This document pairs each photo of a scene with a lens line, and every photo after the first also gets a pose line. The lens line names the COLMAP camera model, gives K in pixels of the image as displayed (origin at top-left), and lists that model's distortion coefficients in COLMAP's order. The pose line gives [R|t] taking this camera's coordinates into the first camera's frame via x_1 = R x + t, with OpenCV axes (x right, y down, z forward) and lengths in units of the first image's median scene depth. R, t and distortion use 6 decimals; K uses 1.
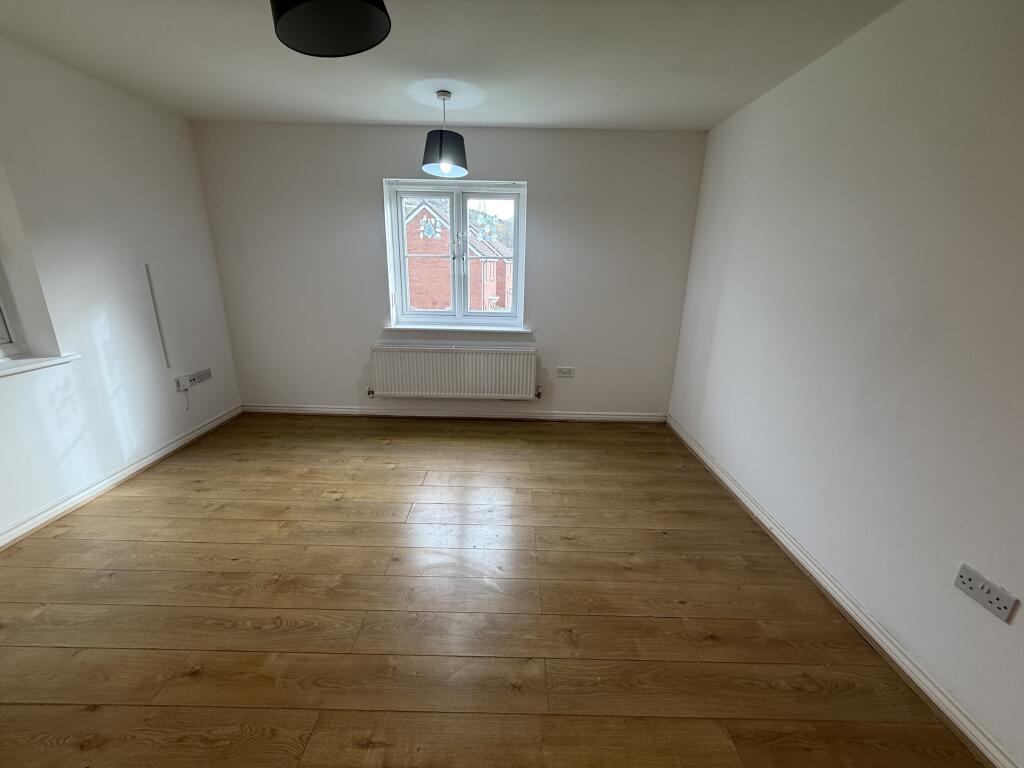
lens RADIAL K [[407.8, 0, 514.7], [0, 407.8, 381.9], [0, 0, 1]] dist [-0.001556, -0.000293]
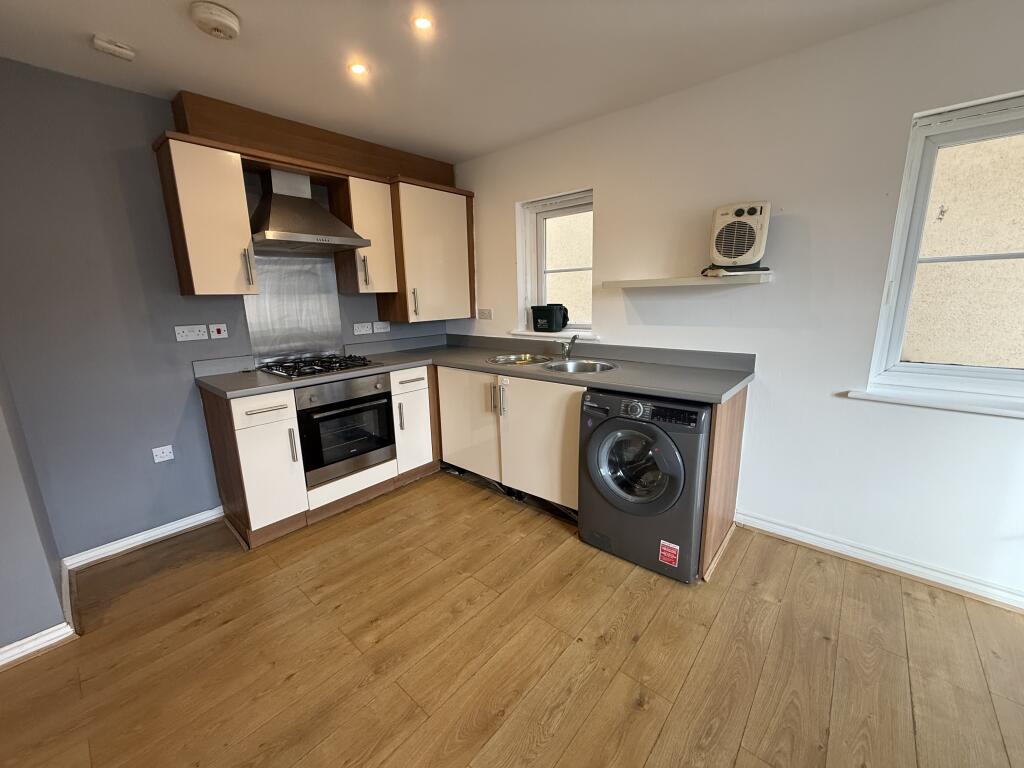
lens RADIAL K [[407.8, 0, 516.6], [0, 407.8, 381.4], [0, 0, 1]] dist [-0.001556, -0.000293]
pose [[-0.635492, 0.171980, -0.752710, 0.006269], [-0.215725, 0.896505, 0.386965, -0.207022], [0.741358, 0.408291, -0.532621, 0.681240]]
